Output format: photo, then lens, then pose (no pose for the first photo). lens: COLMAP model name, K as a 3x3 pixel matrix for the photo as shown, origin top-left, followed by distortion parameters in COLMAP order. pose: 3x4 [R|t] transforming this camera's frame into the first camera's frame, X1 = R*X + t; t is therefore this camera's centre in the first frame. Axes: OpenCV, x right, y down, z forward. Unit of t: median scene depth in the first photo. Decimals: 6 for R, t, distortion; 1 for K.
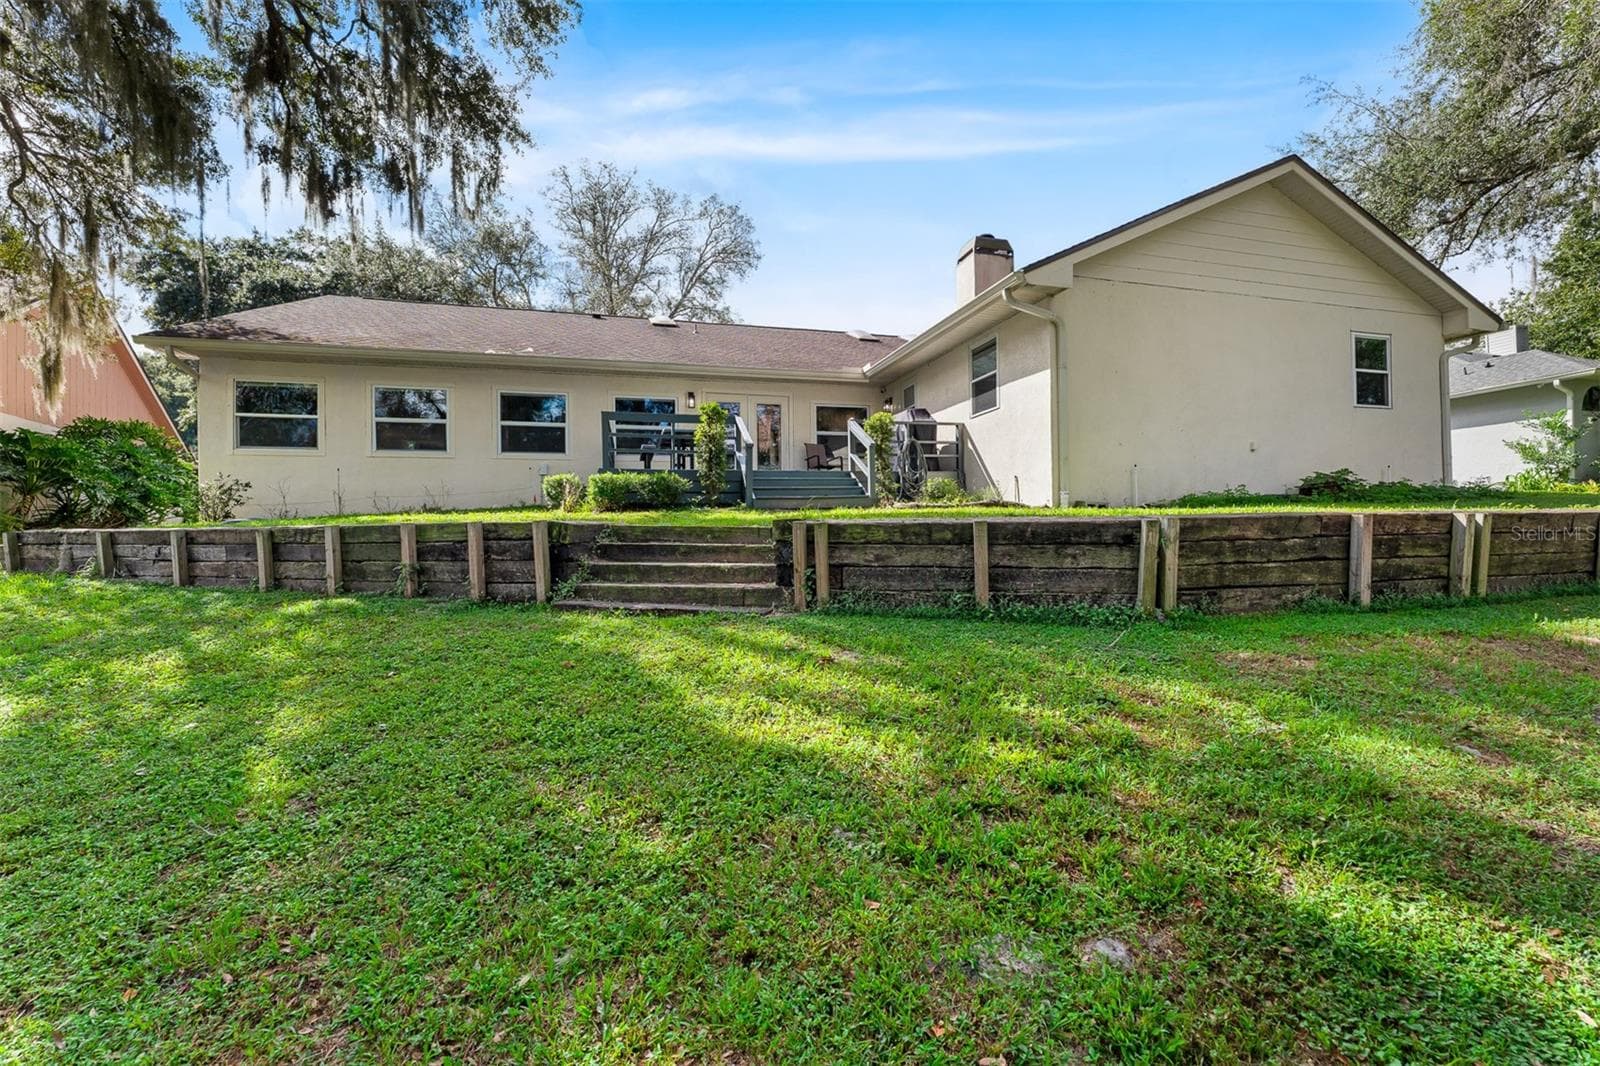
lens RADIAL K [[643.3, 0, 787.3], [0, 643.3, 535.6], [0, 0, 1]] dist [-0.001290, -0.000143]
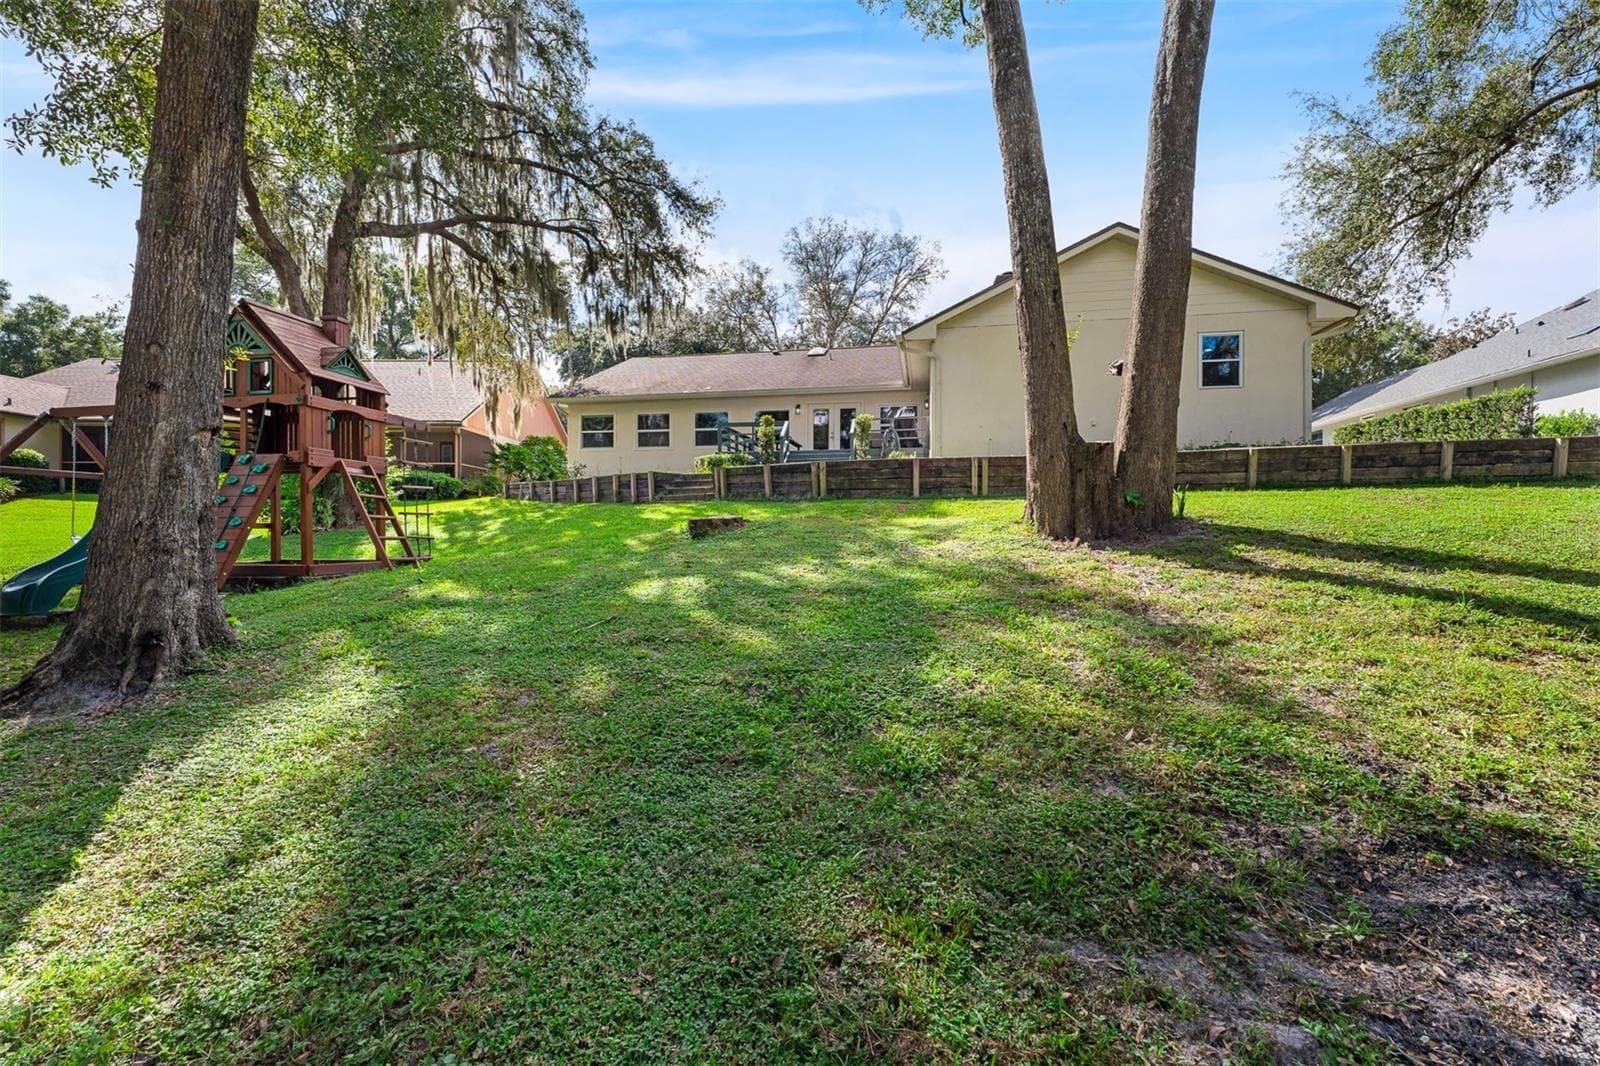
lens RADIAL K [[643.3, 0, 787.3], [0, 643.3, 535.6], [0, 0, 1]] dist [-0.001290, -0.000143]
pose [[0.897981, 0.022986, -0.439433, 0.627072], [-0.014796, 0.999647, 0.022056, 0.085508], [0.439785, -0.013304, 0.898005, -0.547443]]
